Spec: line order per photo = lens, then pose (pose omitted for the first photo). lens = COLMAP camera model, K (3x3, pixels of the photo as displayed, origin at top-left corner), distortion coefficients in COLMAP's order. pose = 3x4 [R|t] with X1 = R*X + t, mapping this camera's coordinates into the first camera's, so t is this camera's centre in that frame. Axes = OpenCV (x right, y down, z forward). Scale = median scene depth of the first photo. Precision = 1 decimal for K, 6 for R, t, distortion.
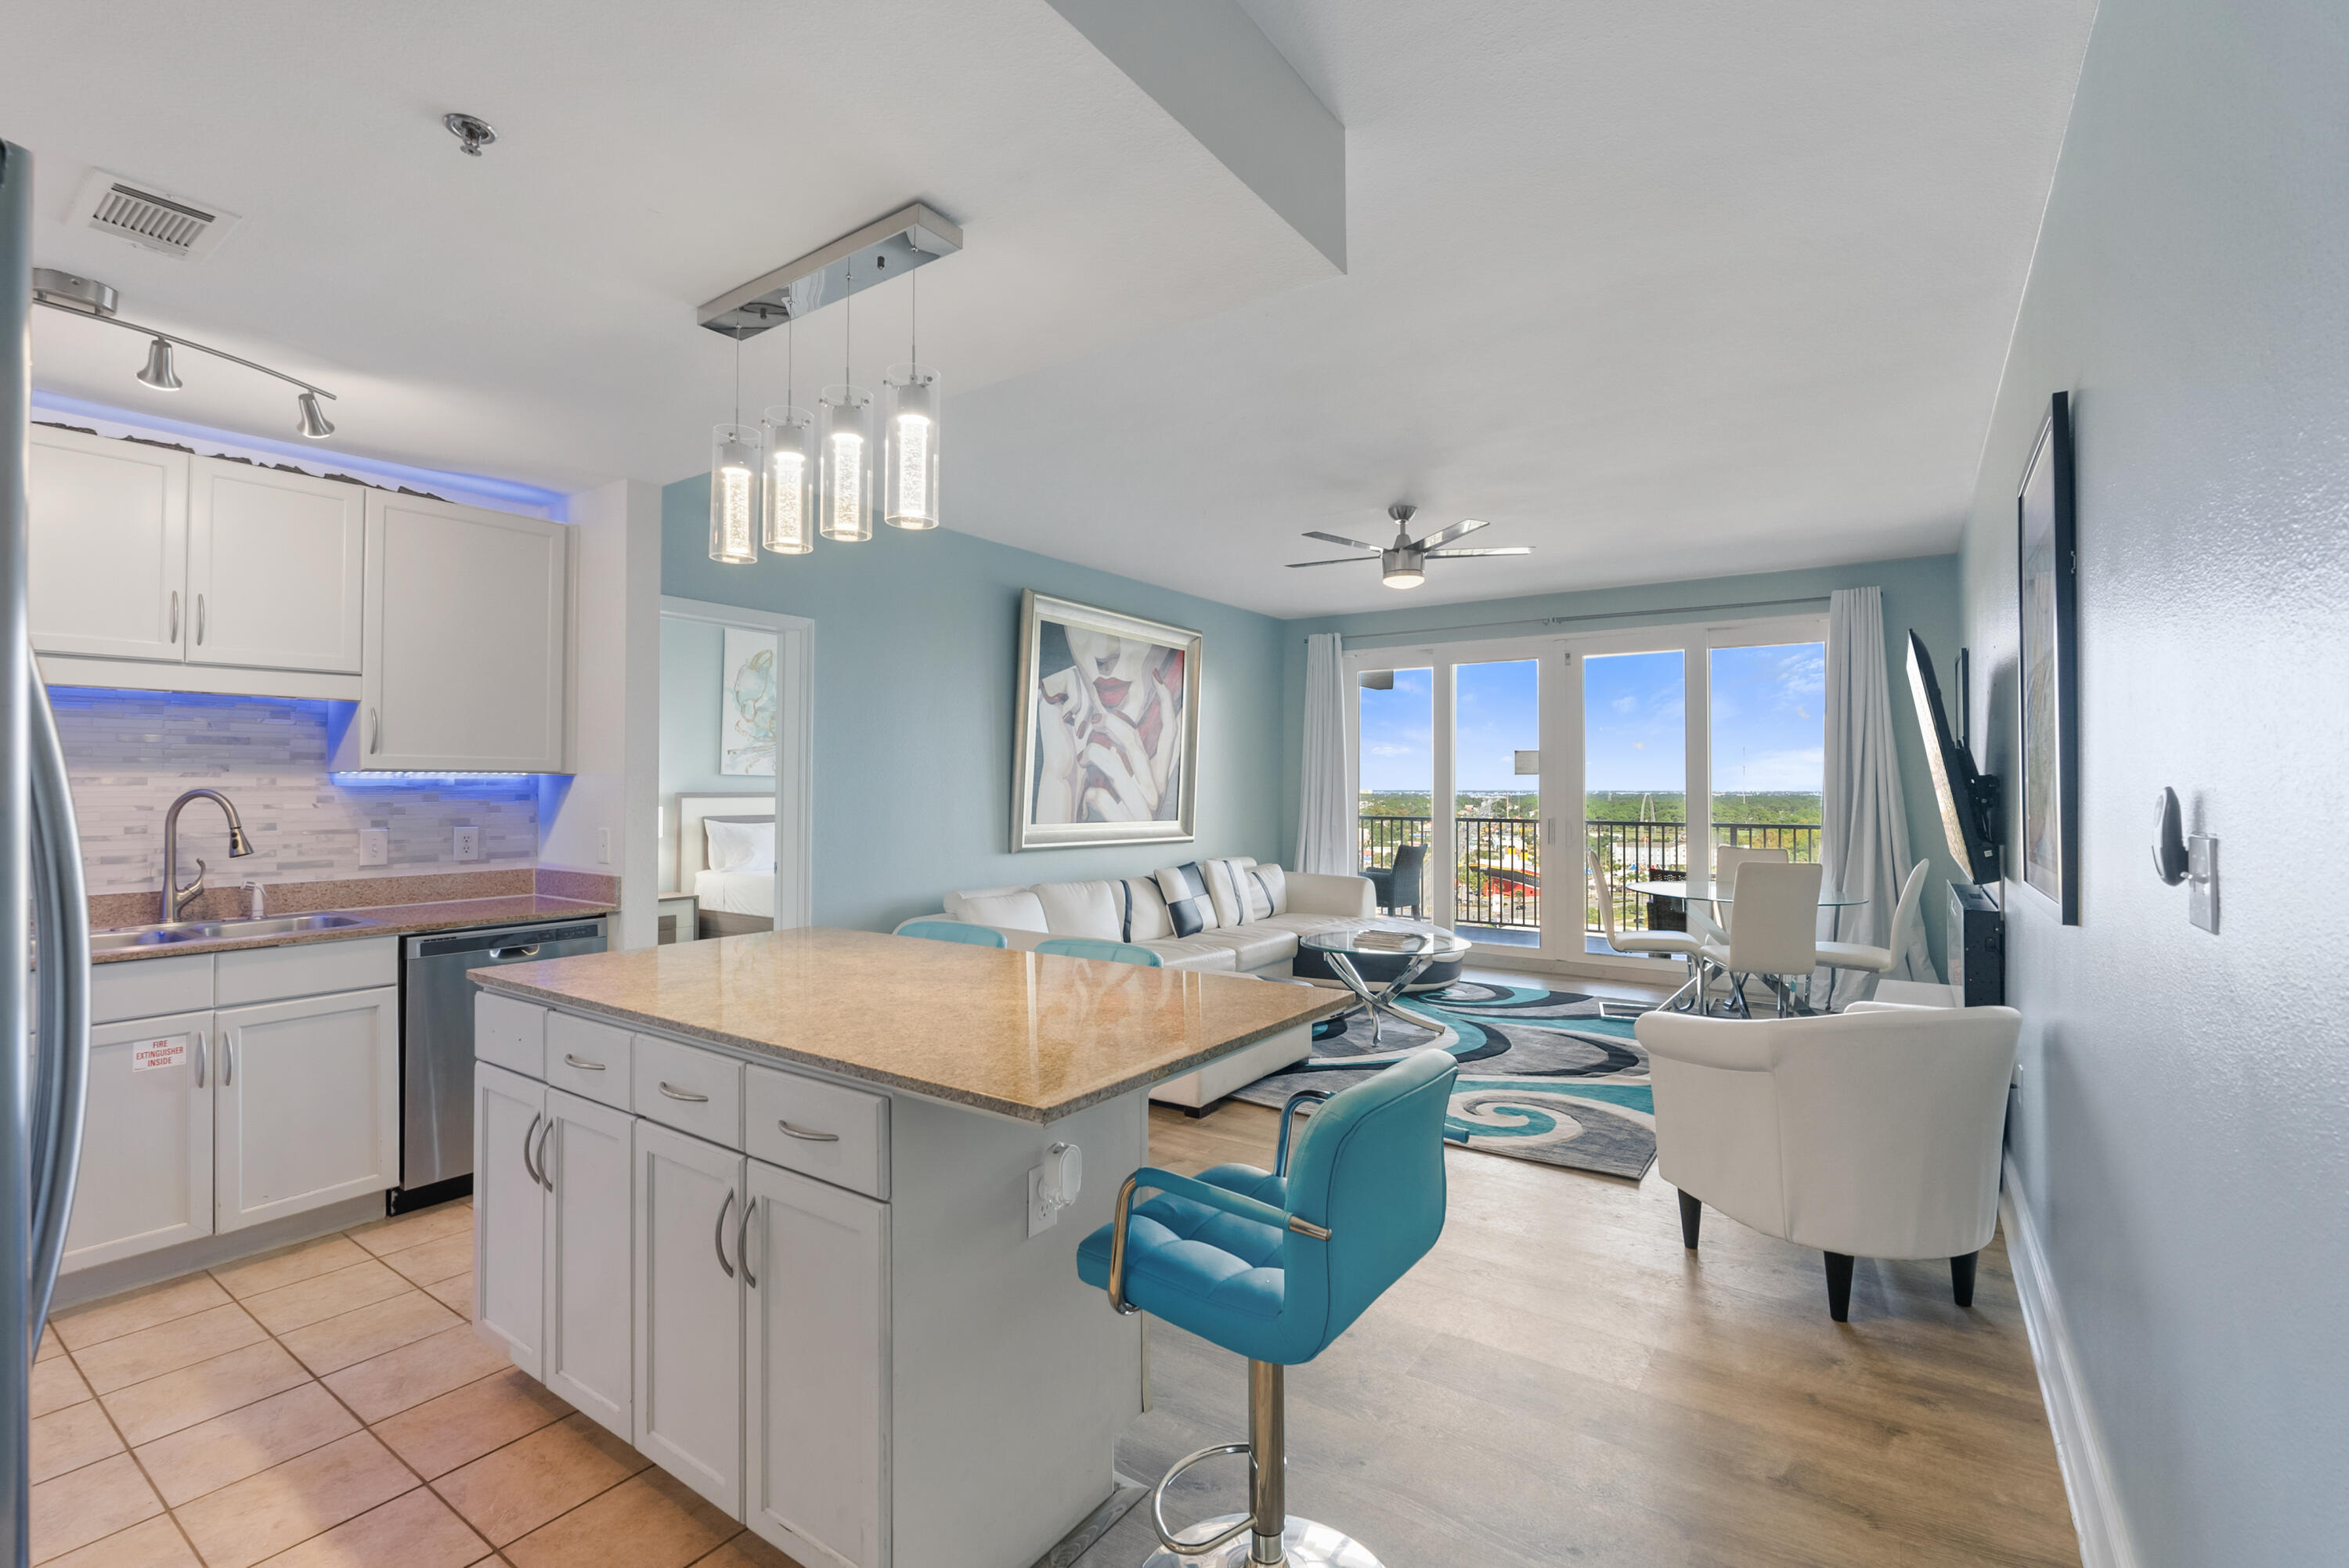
lens RADIAL K [[1040.7, 0, 1173.0], [0, 1040.7, 763.9], [0, 0, 1]] dist [-0.015738, 0.003493]
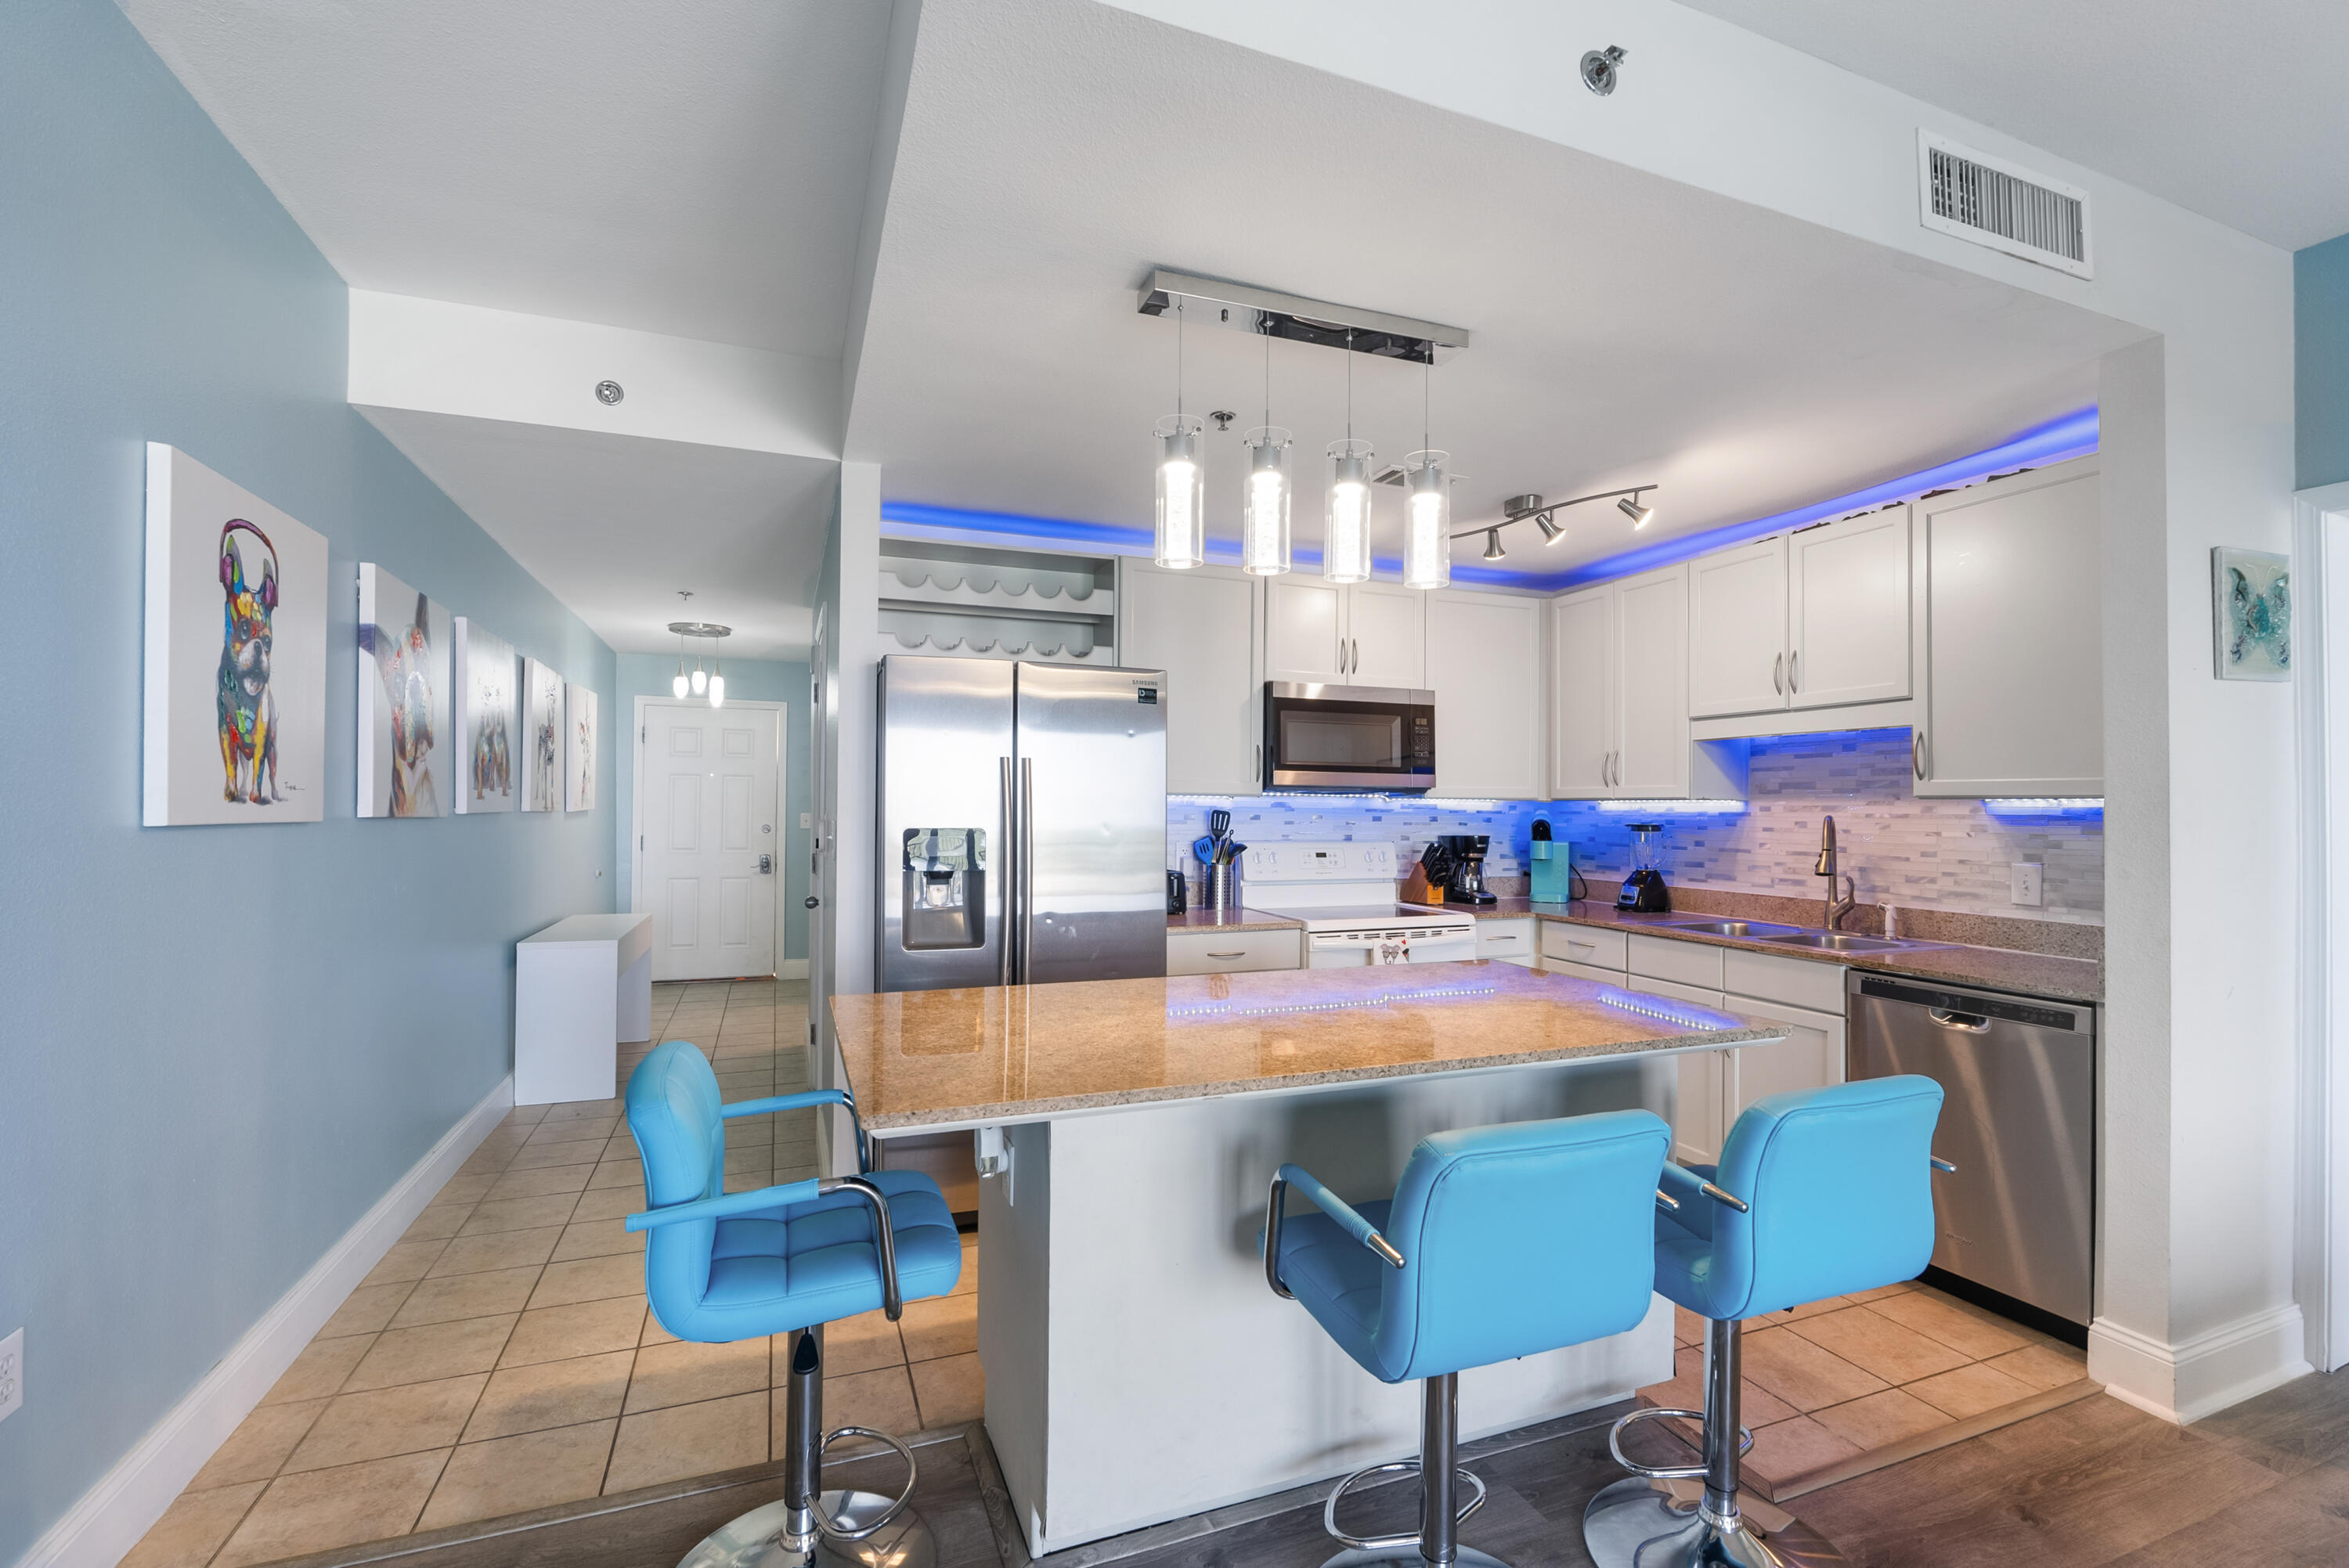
lens RADIAL K [[1040.7, 0, 1192.1], [0, 1040.7, 800.2], [0, 0, 1]] dist [-0.015738, 0.003493]
pose [[-0.552530, -0.011964, -0.833407, 0.197003], [0.007225, 0.999791, -0.019142, 0.011463], [0.833462, -0.016598, -0.552328, 0.495938]]
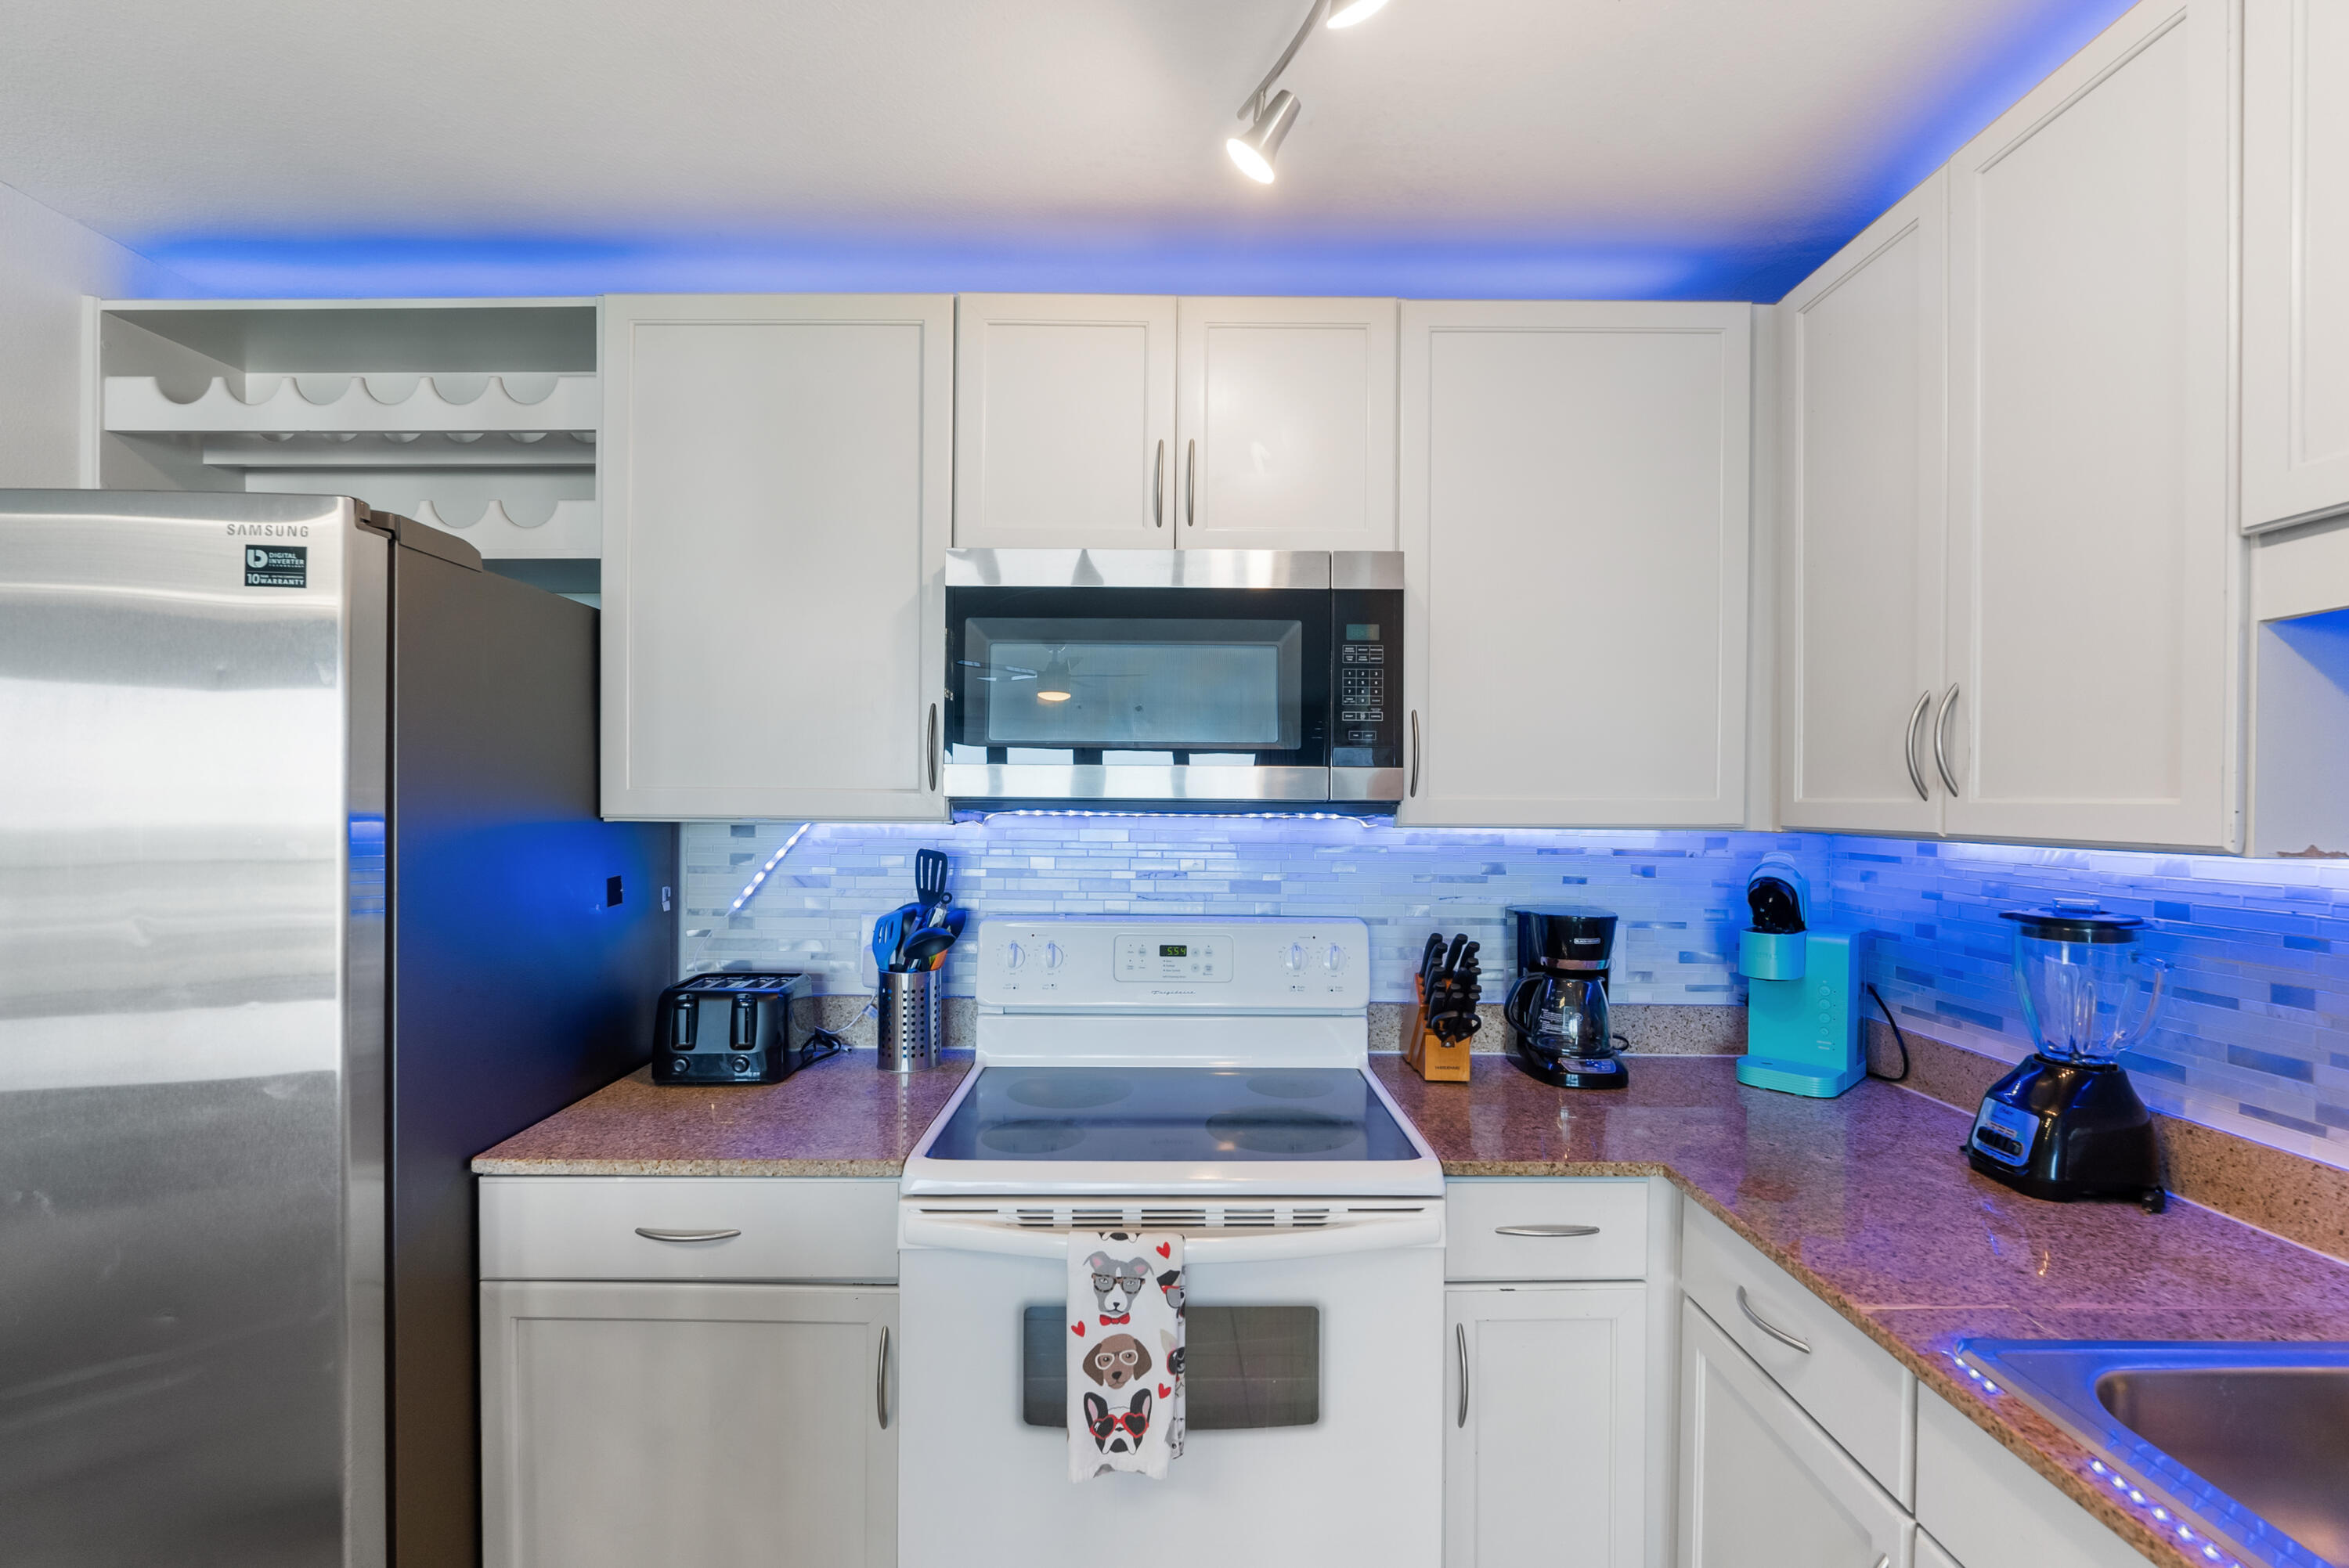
lens RADIAL K [[1040.7, 0, 1170.3], [0, 1040.7, 802.8], [0, 0, 1]] dist [-0.015738, 0.003493]
pose [[-0.819772, -0.008825, -0.572621, -0.257300], [-0.000645, 0.999895, -0.014485, -0.004180], [0.572689, -0.011505, -0.819692, 0.436470]]
